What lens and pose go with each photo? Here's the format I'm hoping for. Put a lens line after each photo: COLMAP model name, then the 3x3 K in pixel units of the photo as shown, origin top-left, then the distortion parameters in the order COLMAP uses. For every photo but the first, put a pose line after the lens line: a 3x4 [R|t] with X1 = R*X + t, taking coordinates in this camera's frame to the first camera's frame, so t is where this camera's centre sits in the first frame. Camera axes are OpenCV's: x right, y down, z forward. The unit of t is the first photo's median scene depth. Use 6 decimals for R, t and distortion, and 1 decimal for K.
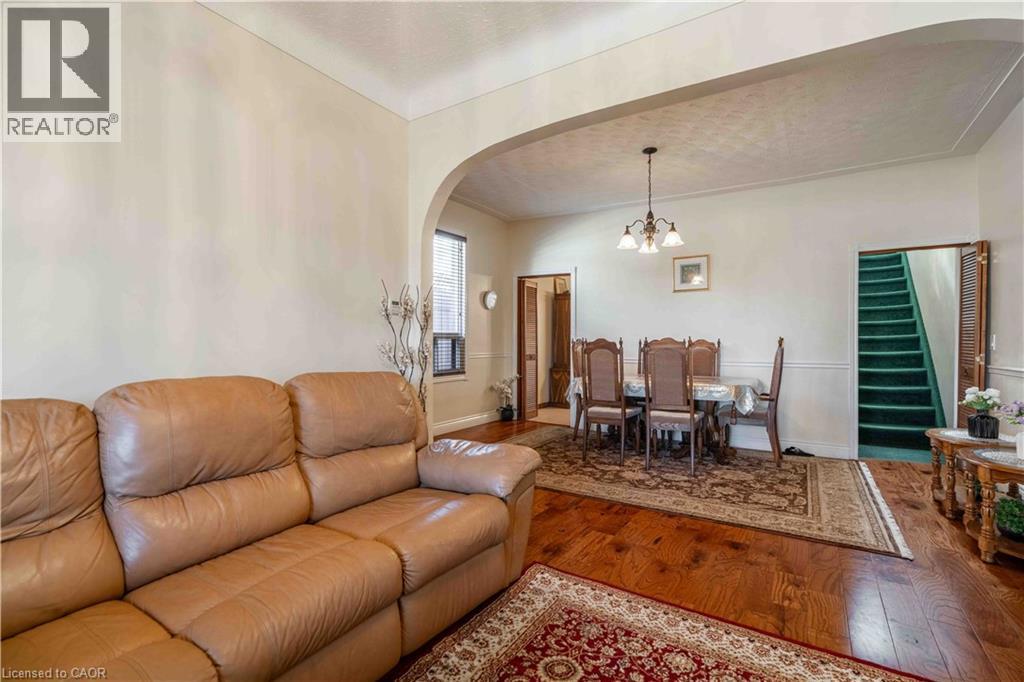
lens RADIAL K [[456.3, 0, 512.3], [0, 456.3, 338.6], [0, 0, 1]] dist [-0.008160, 0.000961]
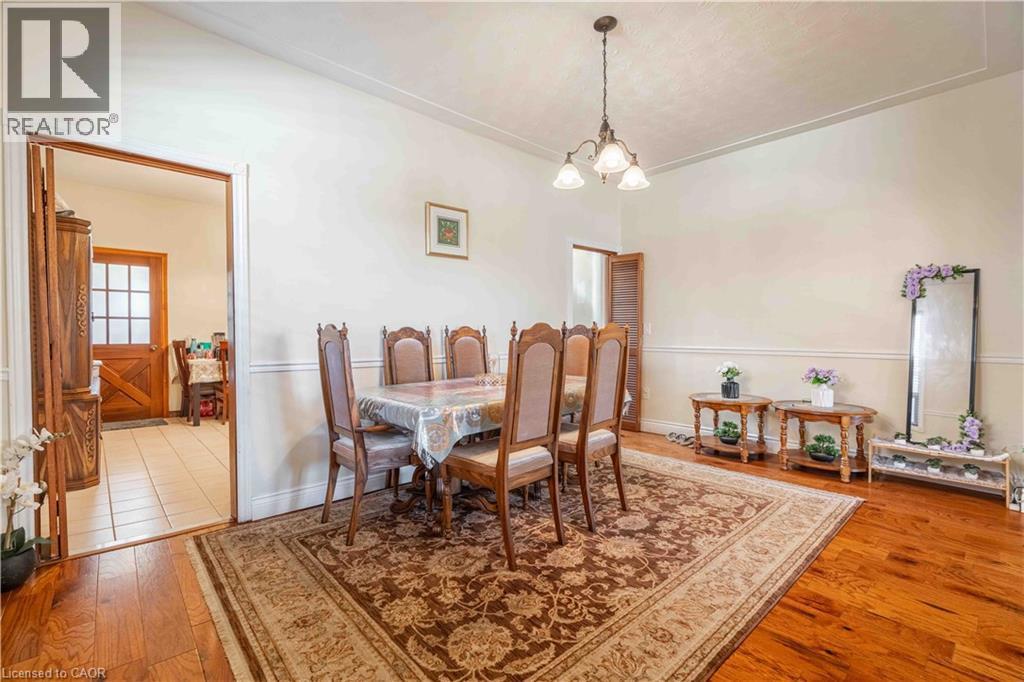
lens RADIAL K [[456.3, 0, 512.3], [0, 456.3, 338.6], [0, 0, 1]] dist [-0.008160, 0.000961]
pose [[0.259137, -0.020720, 0.965618, -0.338716], [-0.002690, 0.999750, 0.022174, 0.006734], [-0.965837, -0.008344, 0.259017, 0.939293]]
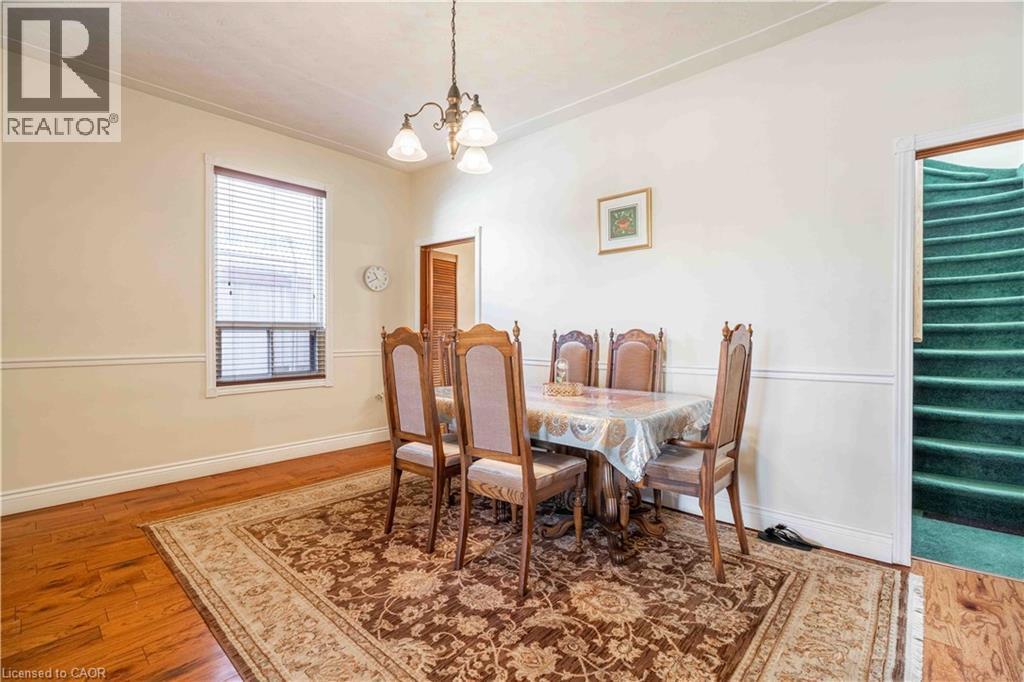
lens RADIAL K [[456.3, 0, 512.3], [0, 456.3, 338.6], [0, 0, 1]] dist [-0.008160, 0.000961]
pose [[0.986875, -0.000780, -0.161486, 0.444006], [0.002630, 0.999933, 0.011237, 0.009544], [0.161466, -0.011515, 0.986811, 0.476485]]
